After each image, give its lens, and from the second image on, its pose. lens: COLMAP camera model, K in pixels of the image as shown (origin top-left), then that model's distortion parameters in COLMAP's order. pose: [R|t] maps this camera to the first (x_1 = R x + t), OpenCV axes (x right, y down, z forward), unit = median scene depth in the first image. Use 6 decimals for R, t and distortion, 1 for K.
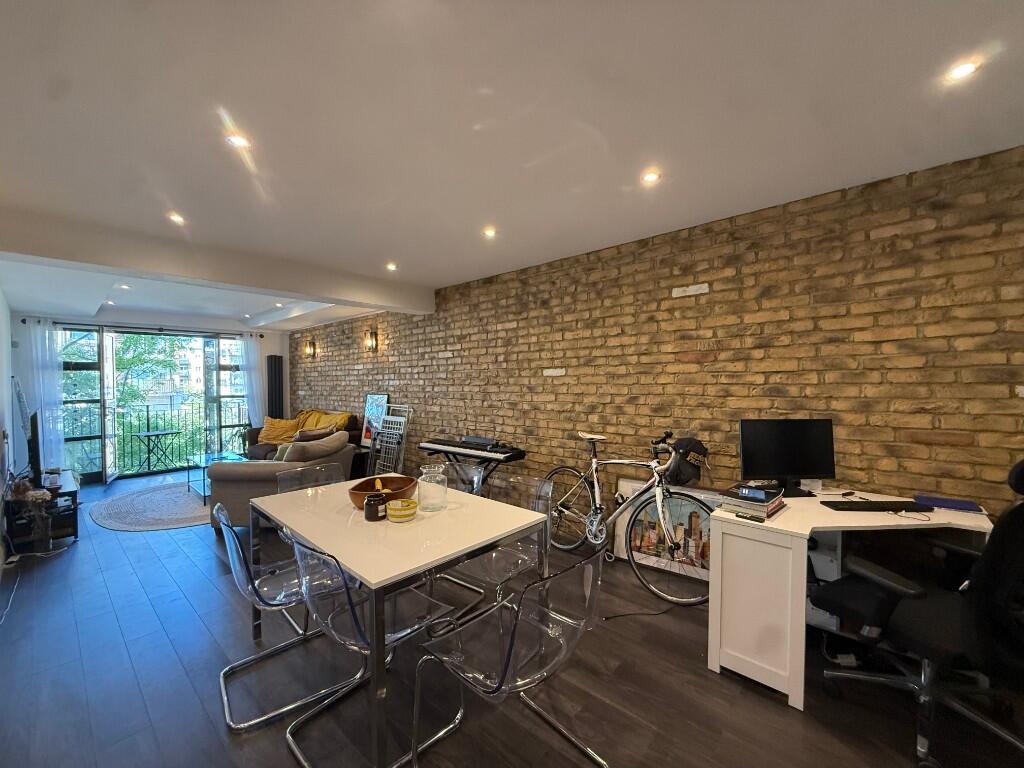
lens RADIAL K [[408.3, 0, 512.2], [0, 408.3, 391.7], [0, 0, 1]] dist [0.000367, 0.000047]
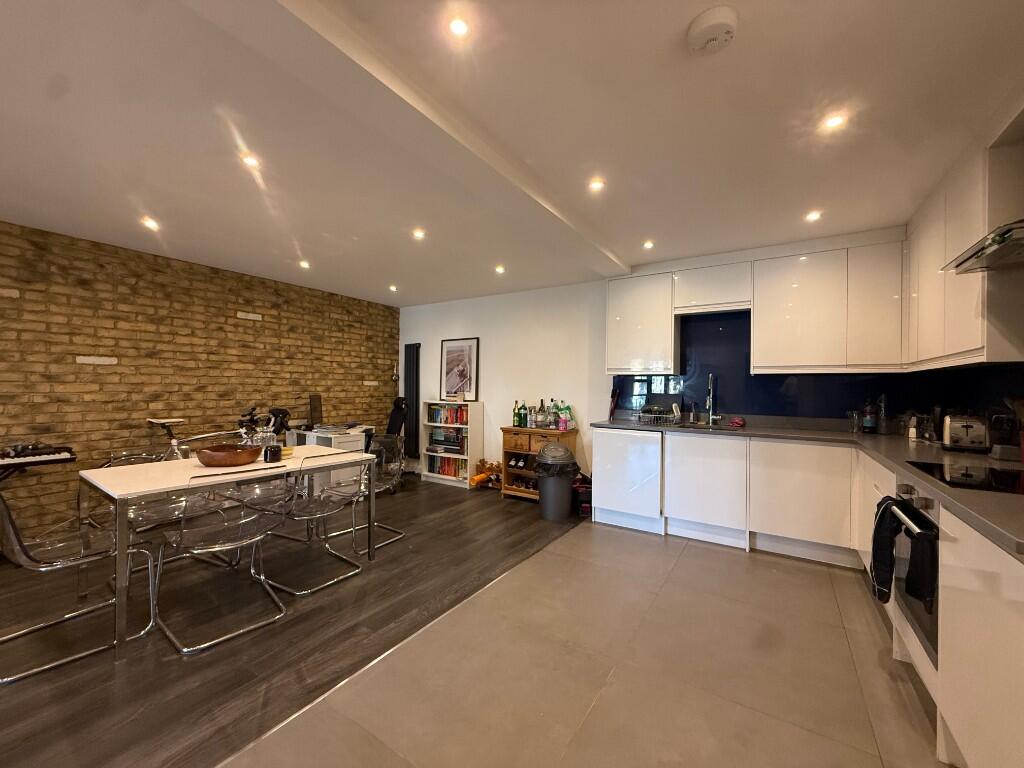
lens RADIAL K [[408.3, 0, 510.2], [0, 408.3, 384.0], [0, 0, 1]] dist [0.000367, 0.000047]
pose [[-0.140155, 0.005757, 0.990113, -1.171125], [0.000884, 0.999983, -0.005689, 0.015678], [-0.990129, 0.000078, -0.140158, 0.237982]]
